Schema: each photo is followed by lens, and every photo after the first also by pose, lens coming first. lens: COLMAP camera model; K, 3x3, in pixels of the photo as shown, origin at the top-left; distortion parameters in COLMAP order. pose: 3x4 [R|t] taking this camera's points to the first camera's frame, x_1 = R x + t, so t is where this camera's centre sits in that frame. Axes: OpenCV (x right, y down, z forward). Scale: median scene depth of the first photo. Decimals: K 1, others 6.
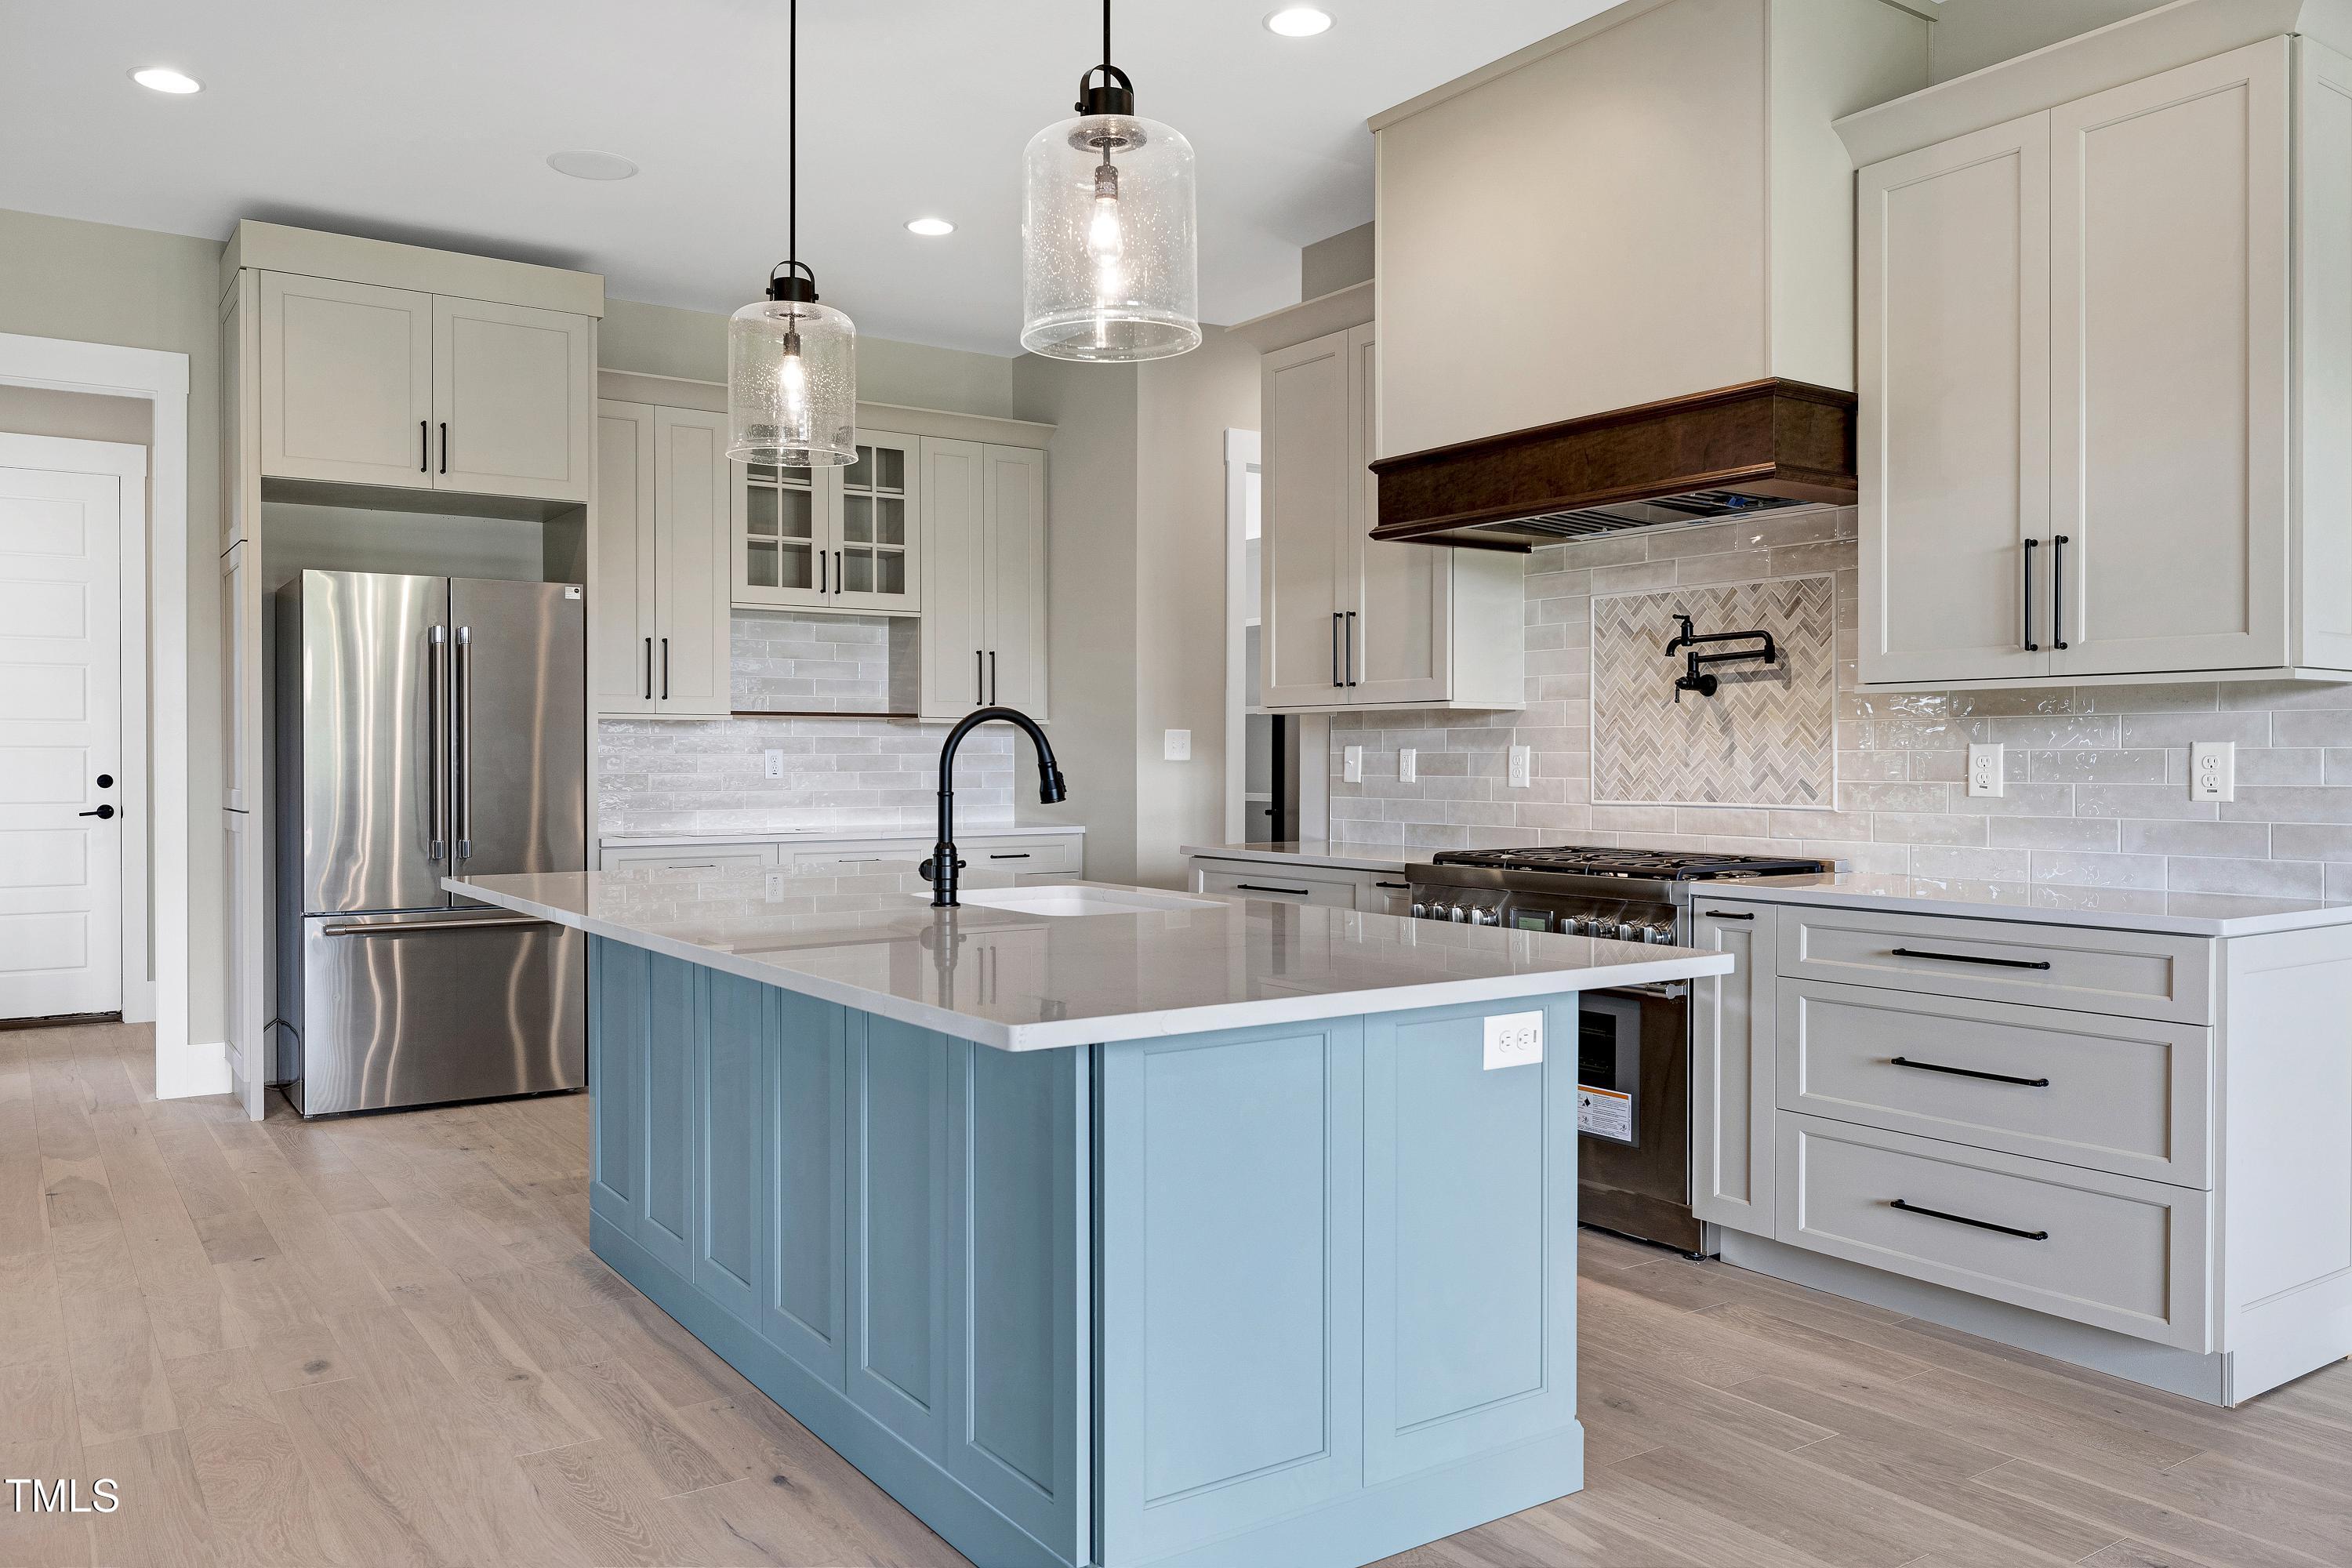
lens RADIAL K [[1750.1, 0, 1177.6], [0, 1750.1, 776.7], [0, 0, 1]] dist [0.009826, 0.001554]
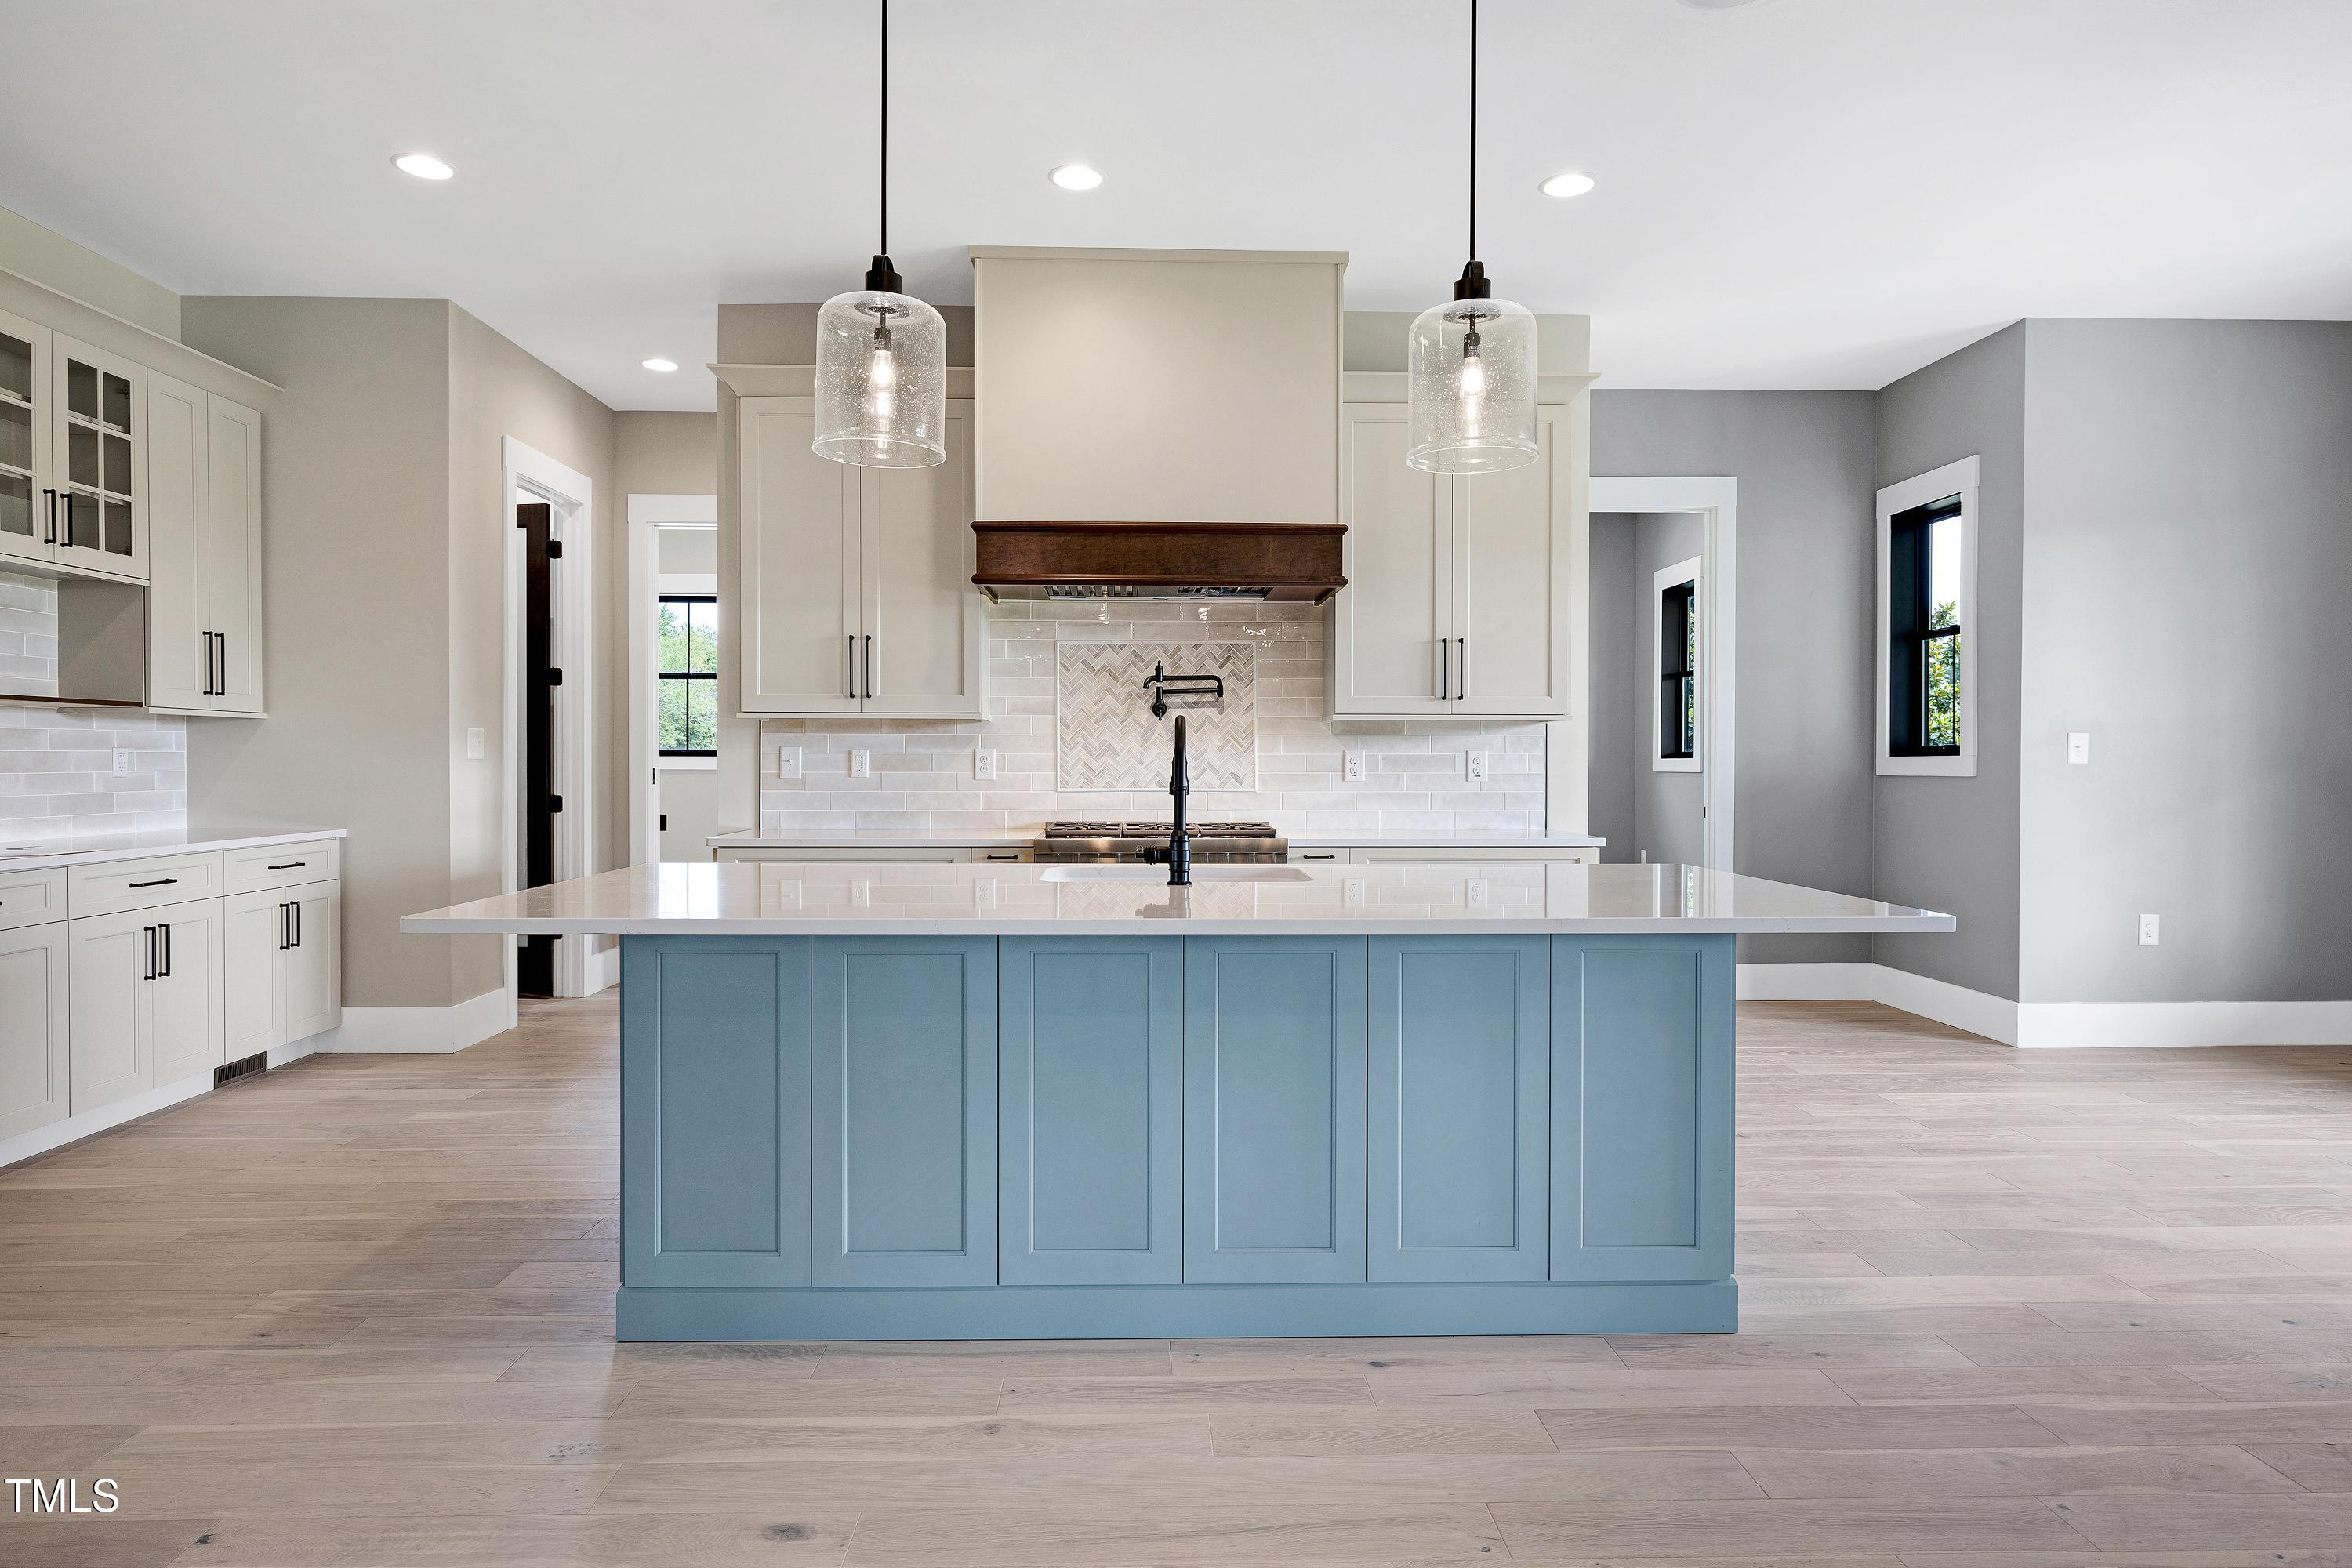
lens RADIAL K [[1321.7, 0, 1181.5], [0, 1321.7, 779.5], [0, 0, 1]] dist [-0.001911, 0.001022]
pose [[0.536812, -0.011793, 0.843619, -0.669666], [0.006773, 0.999930, 0.009668, -0.003514], [-0.843675, 0.000524, 0.536855, 0.402444]]
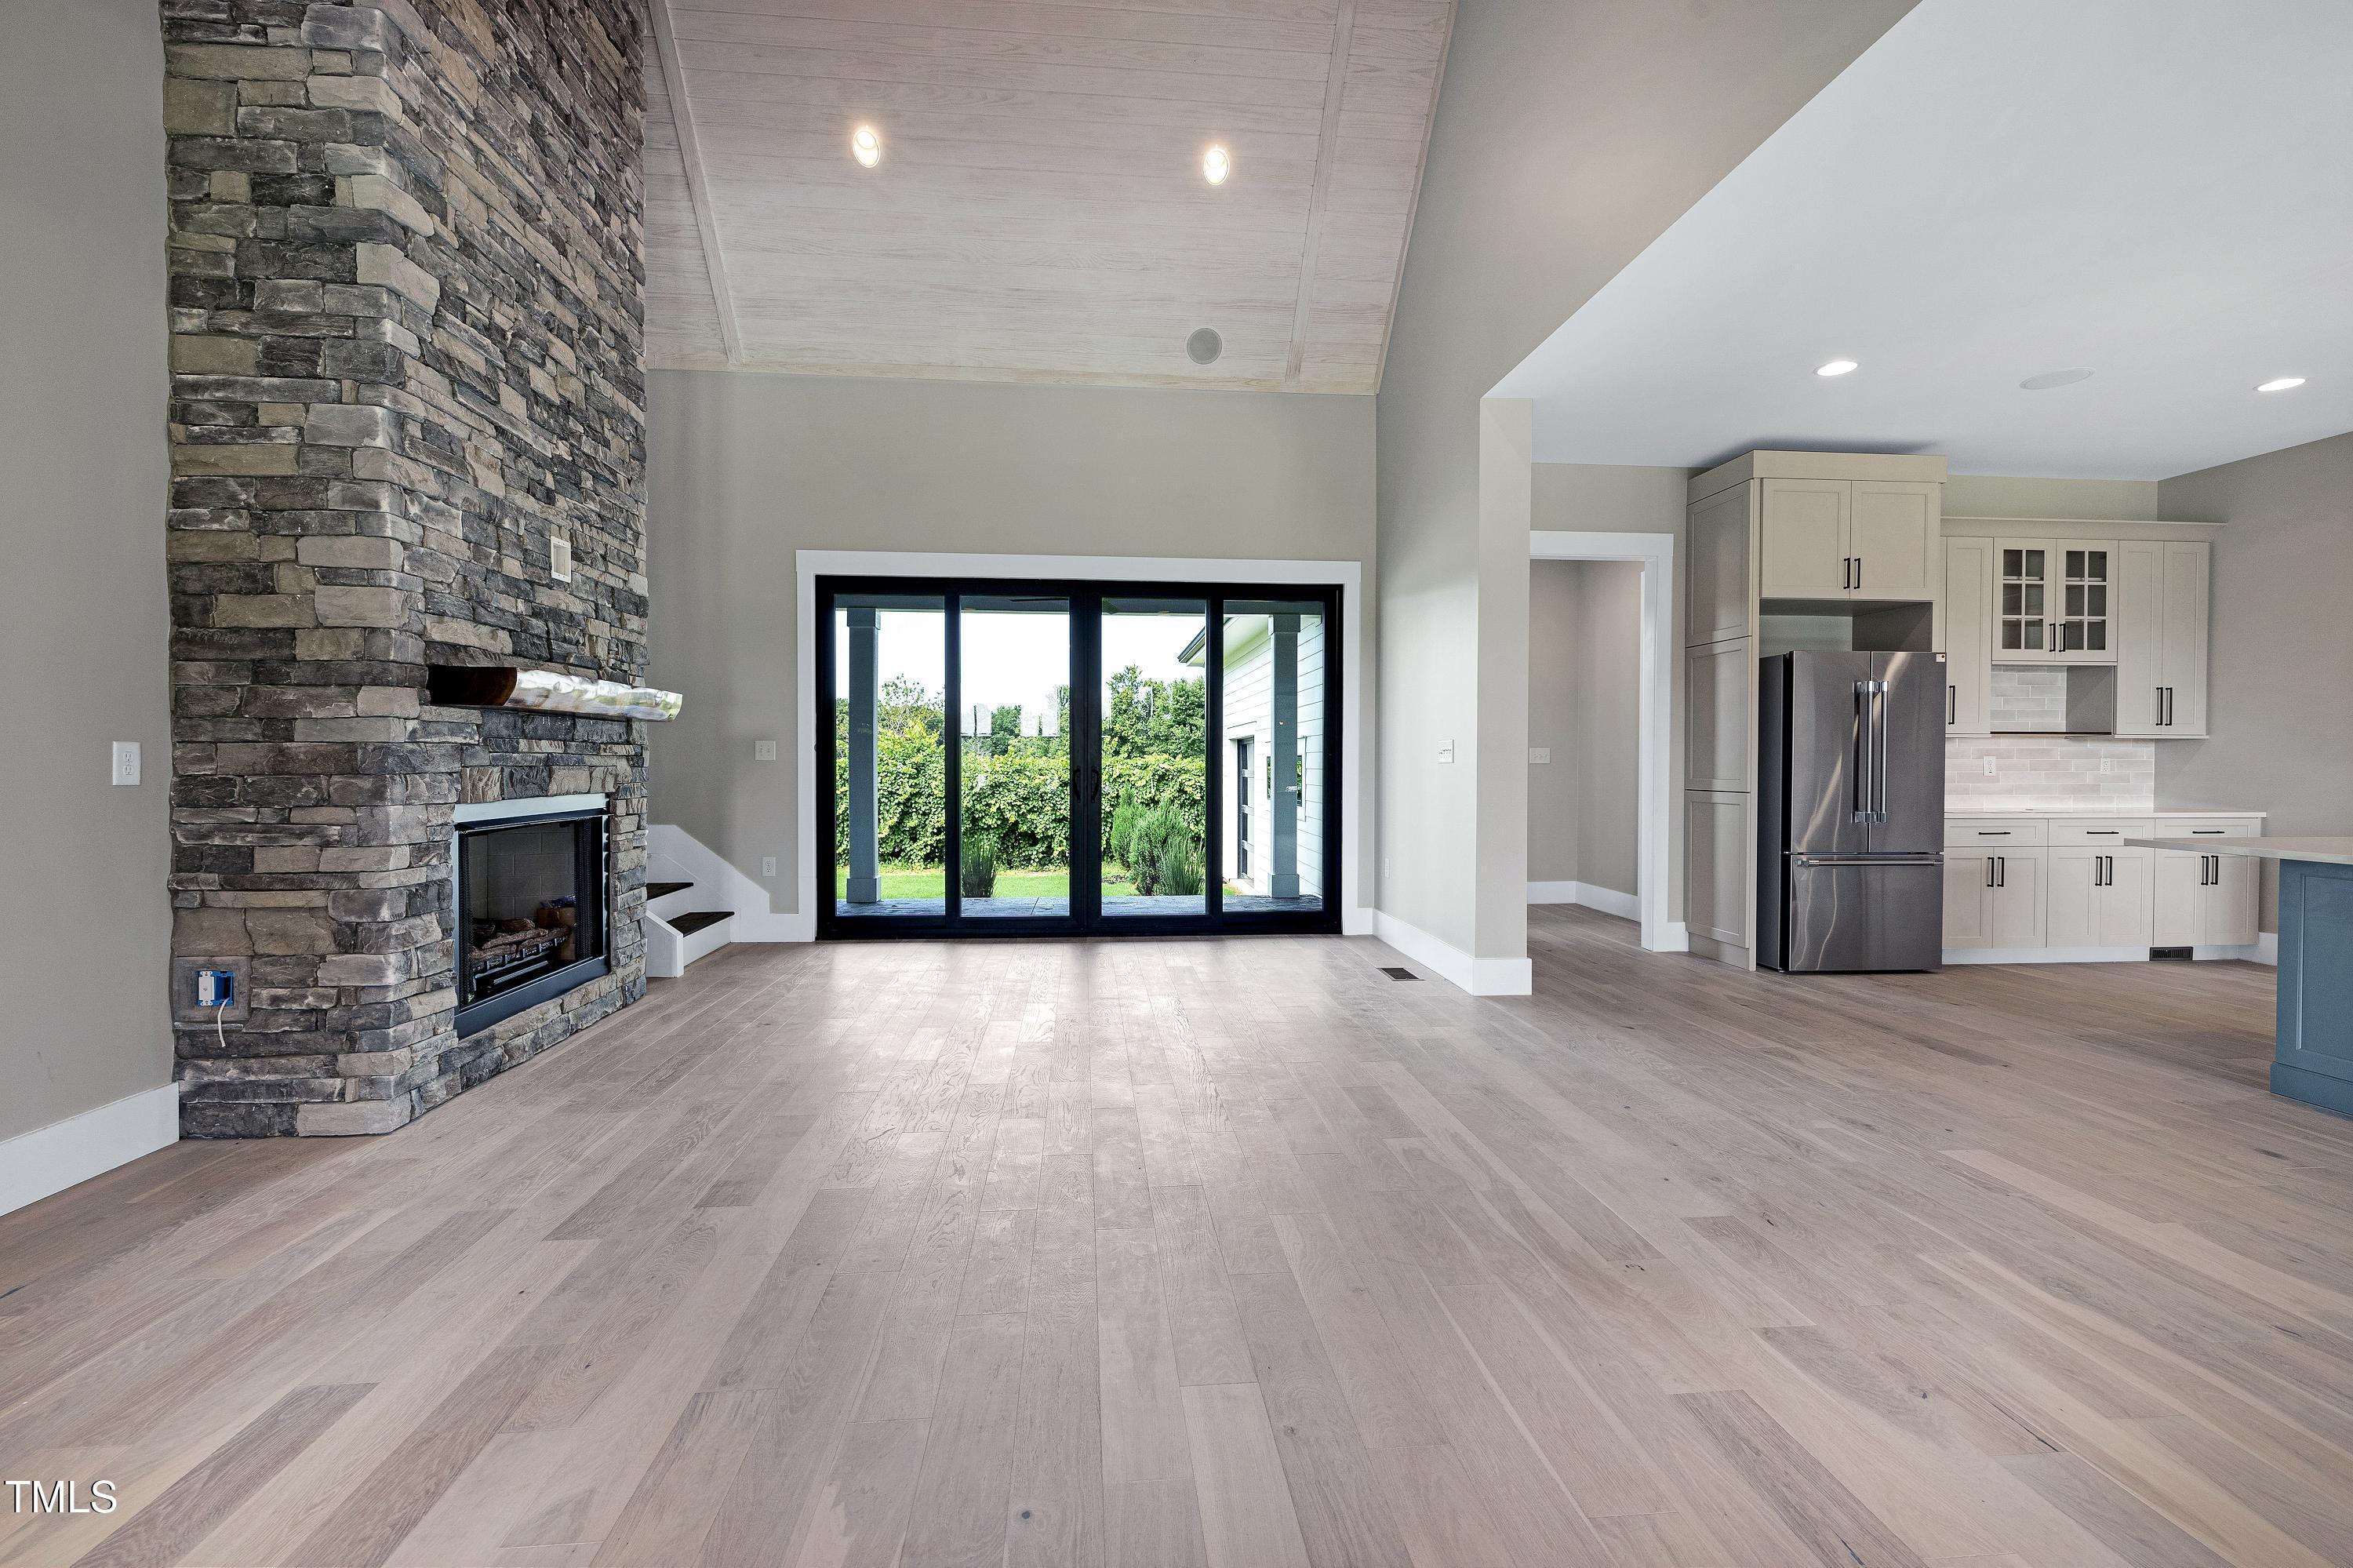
lens RADIAL K [[1014.8, 0, 1159.4], [0, 1014.8, 772.1], [0, 0, 1]] dist [0.006631, -0.000709]
pose [[0.869344, 0.008149, -0.494141, -0.677356], [-0.007567, 0.999966, 0.003177, 0.001172], [0.494150, 0.000978, 0.869376, -0.209945]]
